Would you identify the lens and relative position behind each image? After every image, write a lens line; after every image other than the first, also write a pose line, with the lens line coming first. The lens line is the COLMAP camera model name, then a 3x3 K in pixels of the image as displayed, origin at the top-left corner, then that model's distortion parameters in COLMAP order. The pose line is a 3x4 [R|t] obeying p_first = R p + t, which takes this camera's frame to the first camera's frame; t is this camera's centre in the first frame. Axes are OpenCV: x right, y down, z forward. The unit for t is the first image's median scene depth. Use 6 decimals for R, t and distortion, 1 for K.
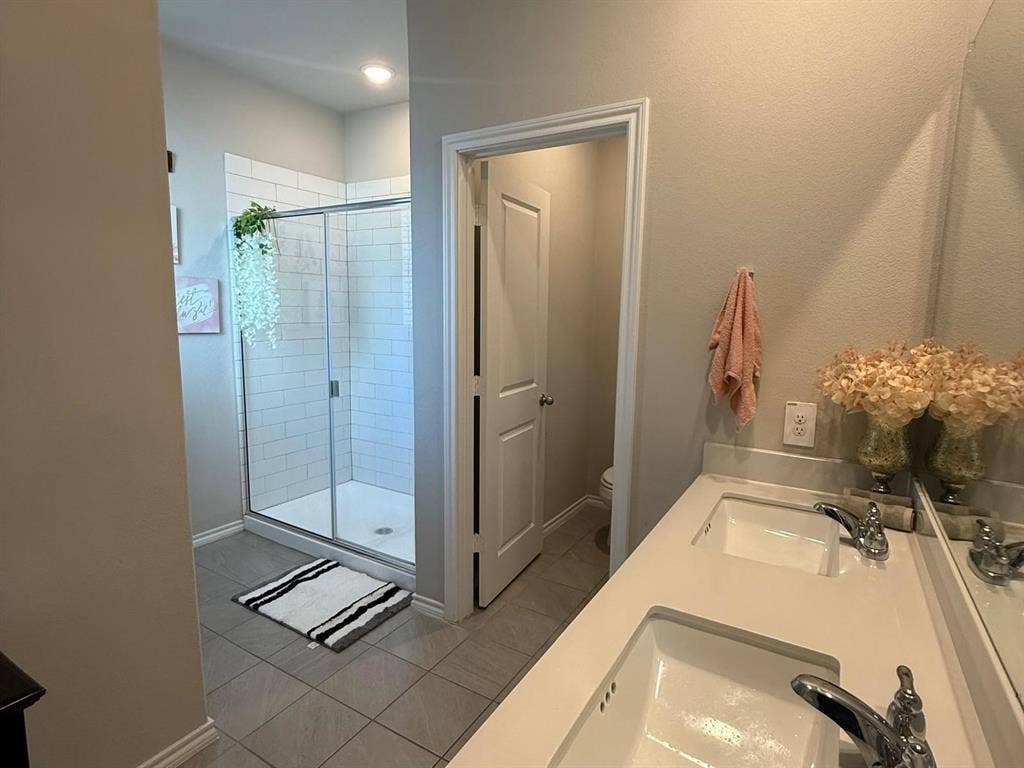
lens RADIAL K [[546.8, 0, 506.4], [0, 546.8, 379.7], [0, 0, 1]] dist [0.000406, 0.001146]
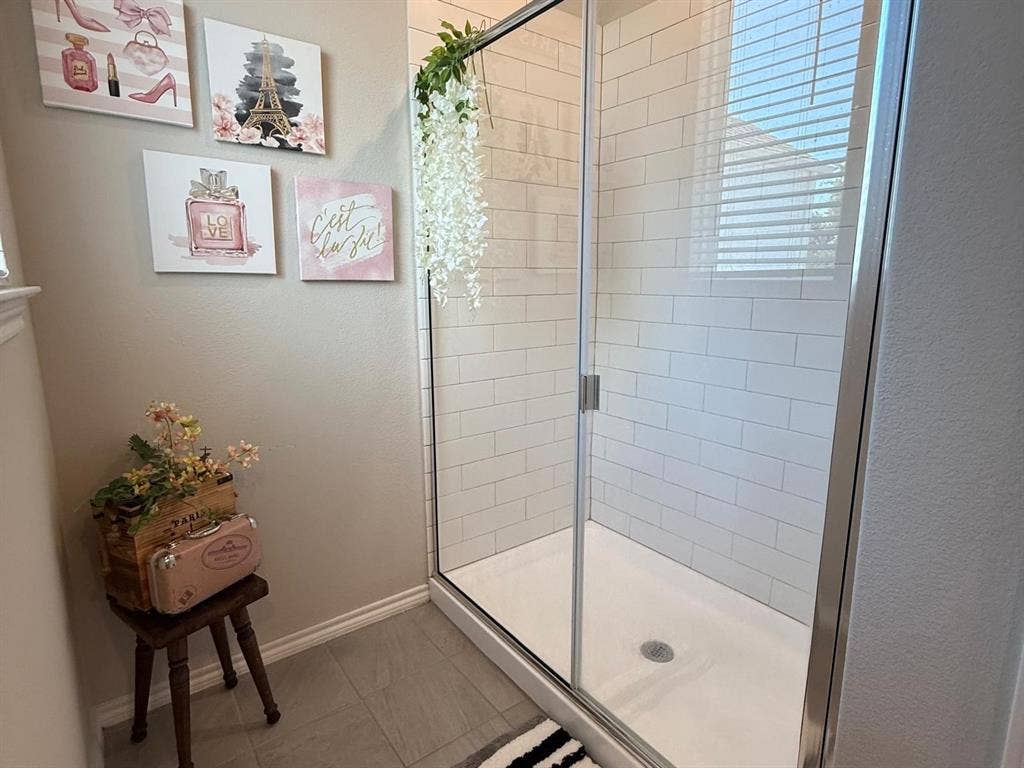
lens RADIAL K [[546.8, 0, 506.4], [0, 546.8, 379.7], [0, 0, 1]] dist [0.000406, 0.001146]
pose [[0.928853, 0.047266, -0.367420, -0.198113], [-0.028503, 0.998005, 0.056330, -0.017280], [0.369350, -0.041850, 0.928347, 0.510264]]
